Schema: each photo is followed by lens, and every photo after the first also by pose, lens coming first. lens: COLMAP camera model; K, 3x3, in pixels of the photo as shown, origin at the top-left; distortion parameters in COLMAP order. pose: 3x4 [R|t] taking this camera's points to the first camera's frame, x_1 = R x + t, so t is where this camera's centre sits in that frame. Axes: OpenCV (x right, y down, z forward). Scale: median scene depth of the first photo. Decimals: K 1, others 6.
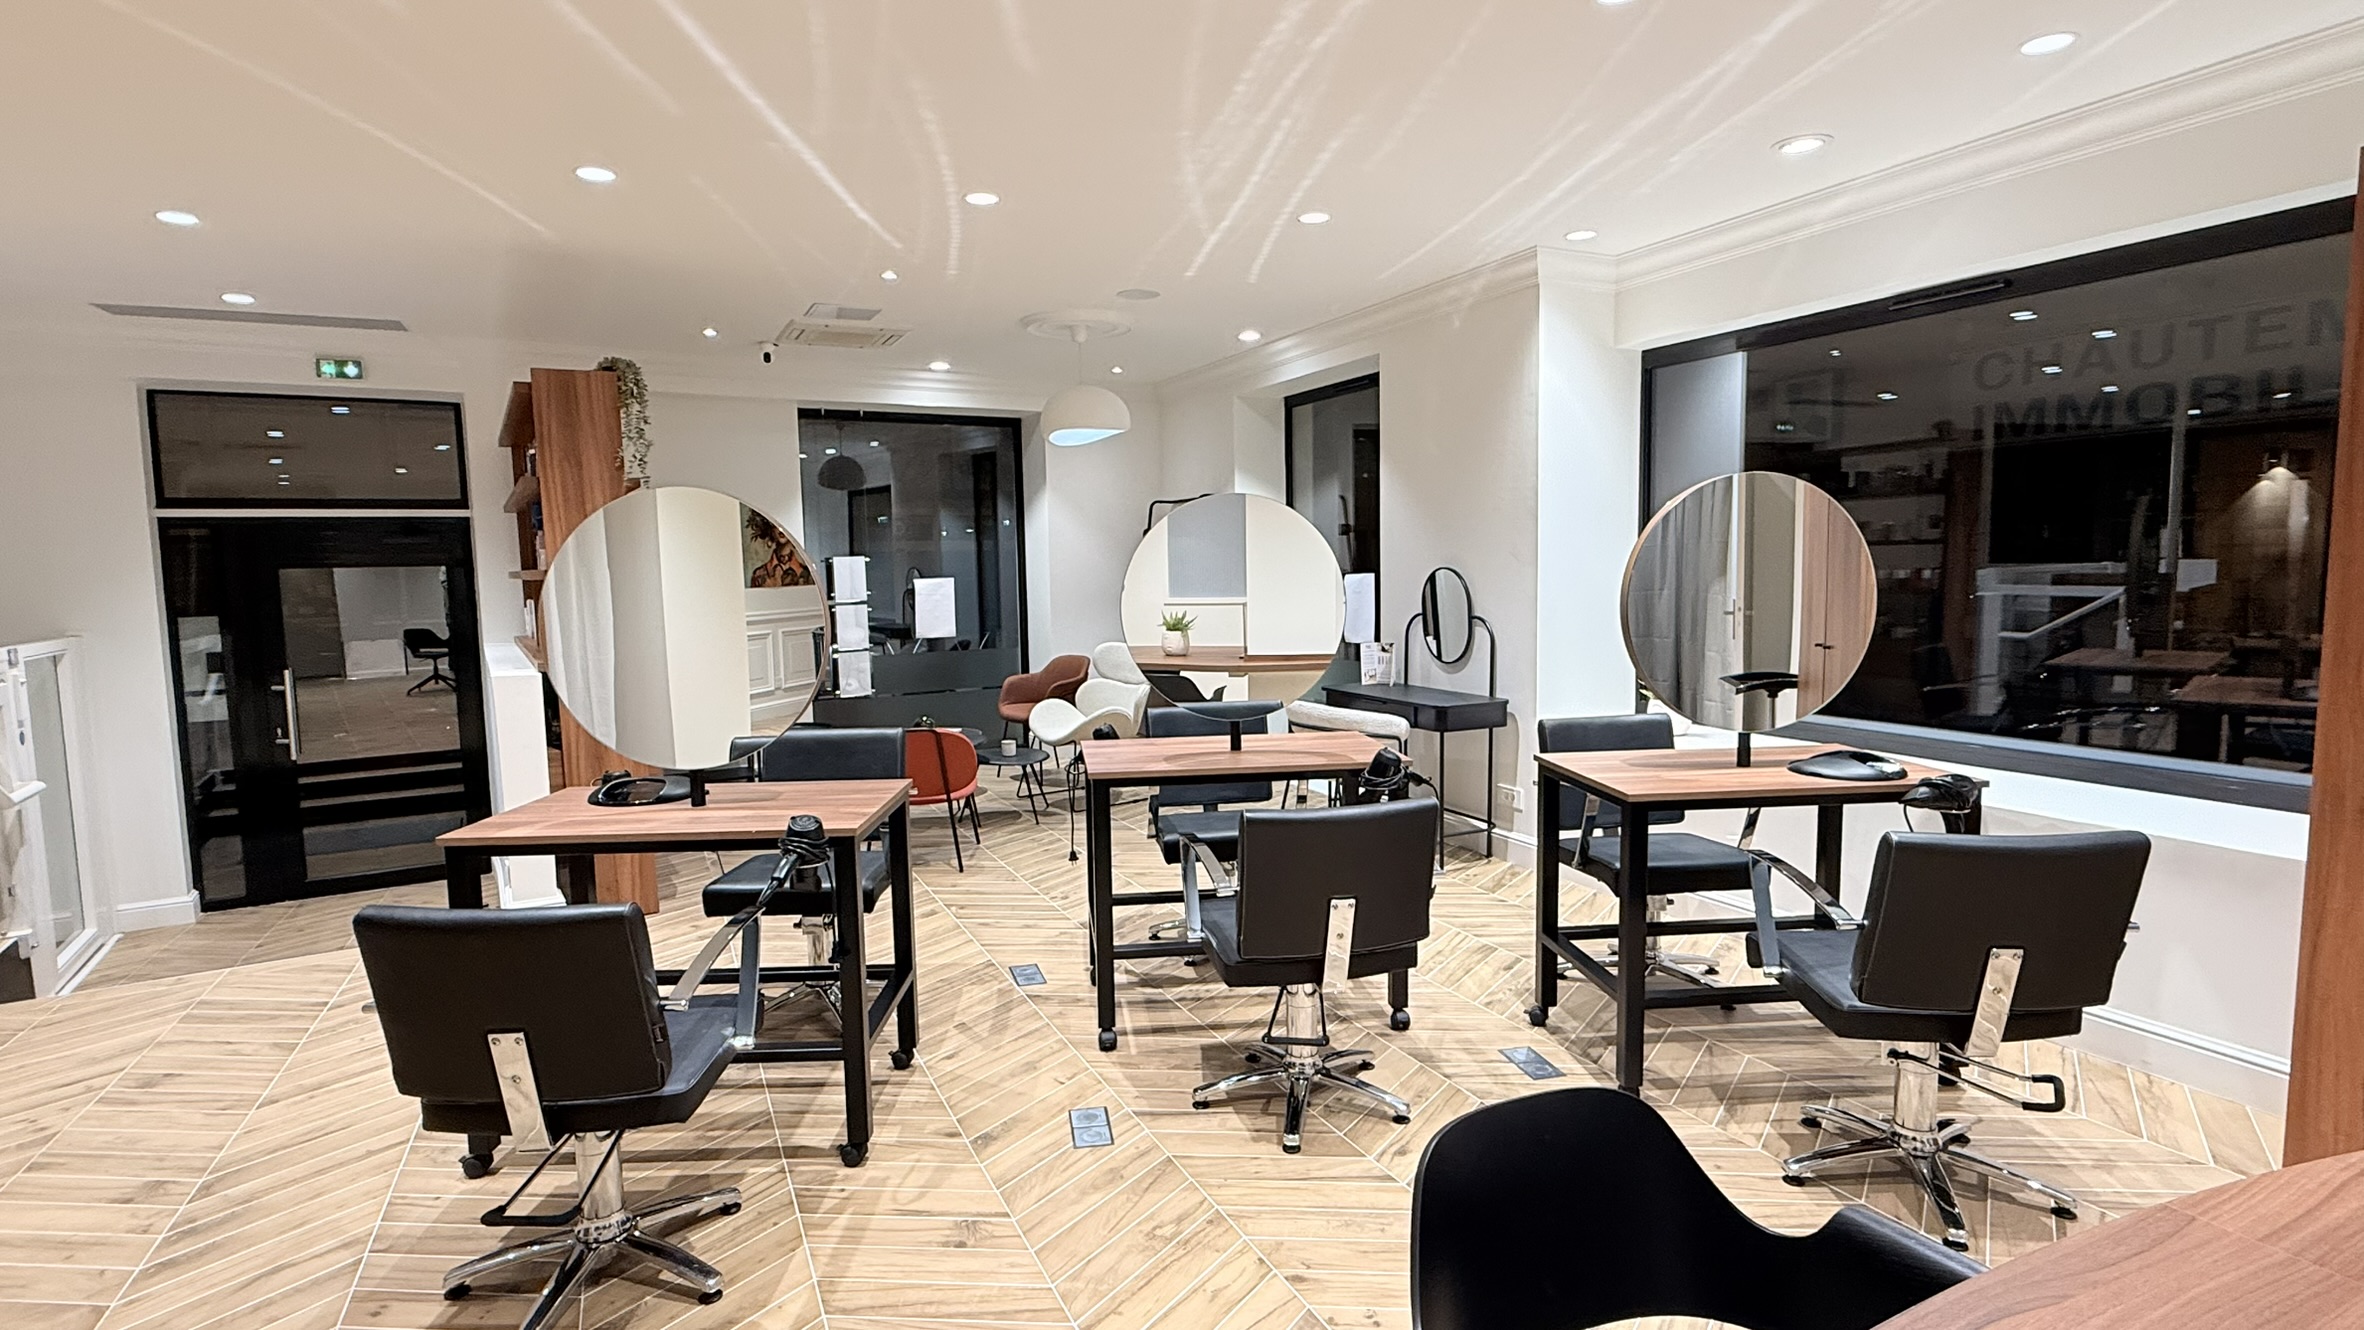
lens RADIAL K [[1161.6, 0, 1187.6], [0, 1161.6, 662.2], [0, 0, 1]] dist [-0.002230, 0.001110]
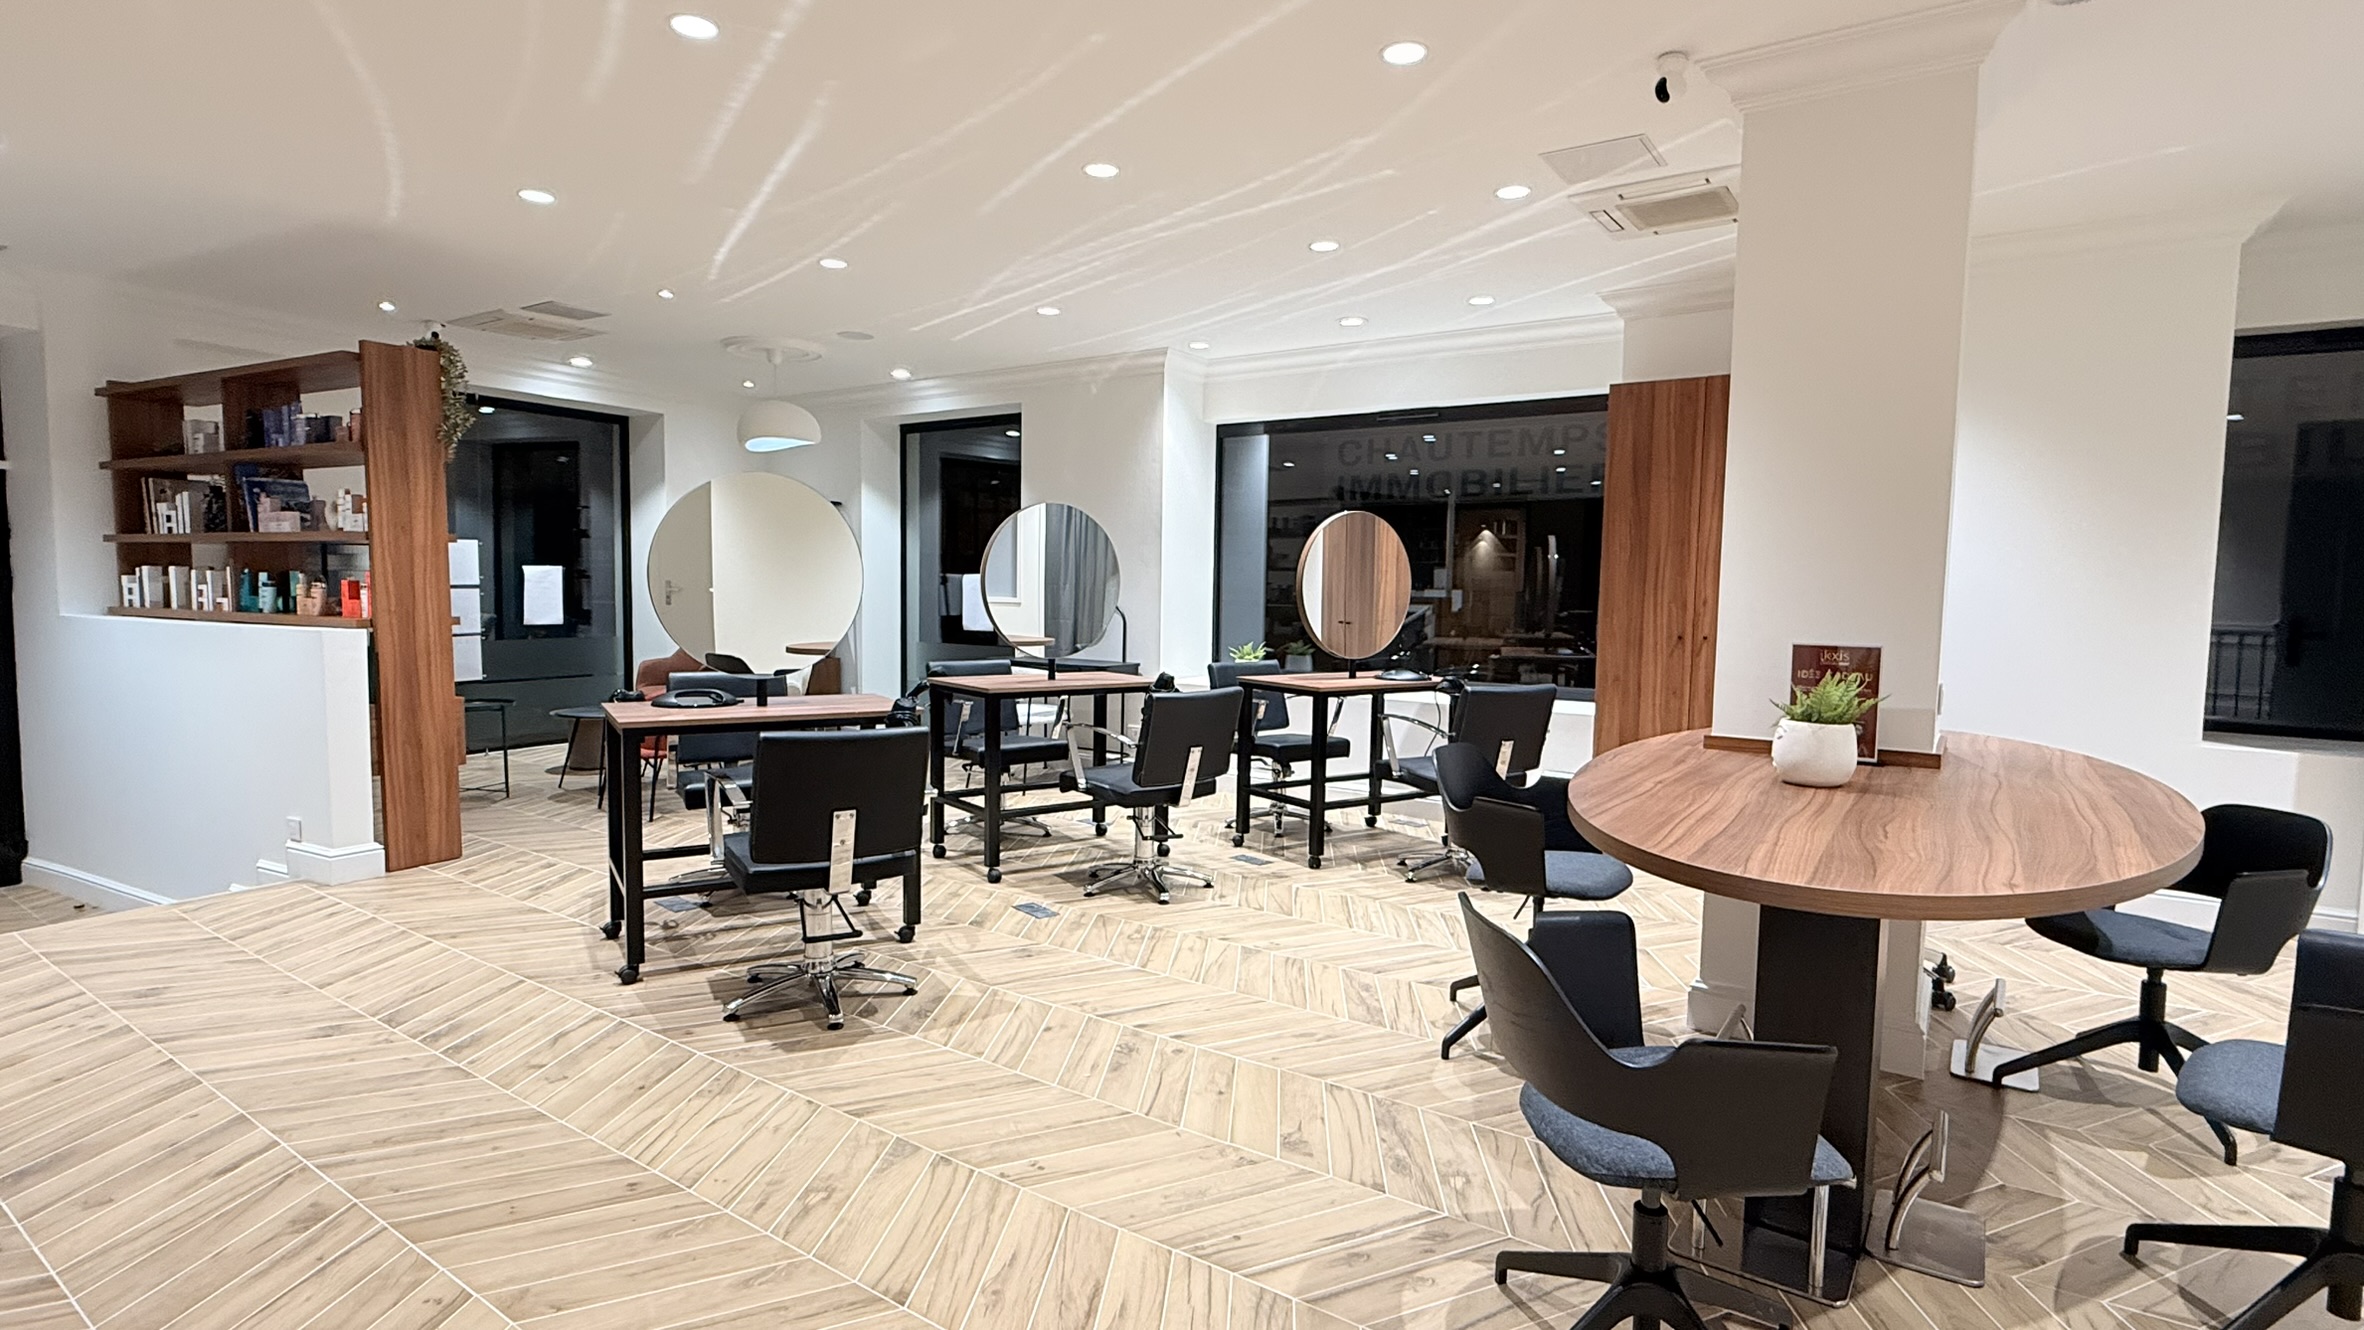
lens RADIAL K [[1161.6, 0, 1175.4], [0, 1161.6, 671.6], [0, 0, 1]] dist [-0.002230, 0.001110]
pose [[0.868771, -0.003568, 0.495201, -0.361156], [0.010235, 0.999890, -0.010751, 0.054521], [-0.495108, 0.014409, 0.868712, -0.227158]]
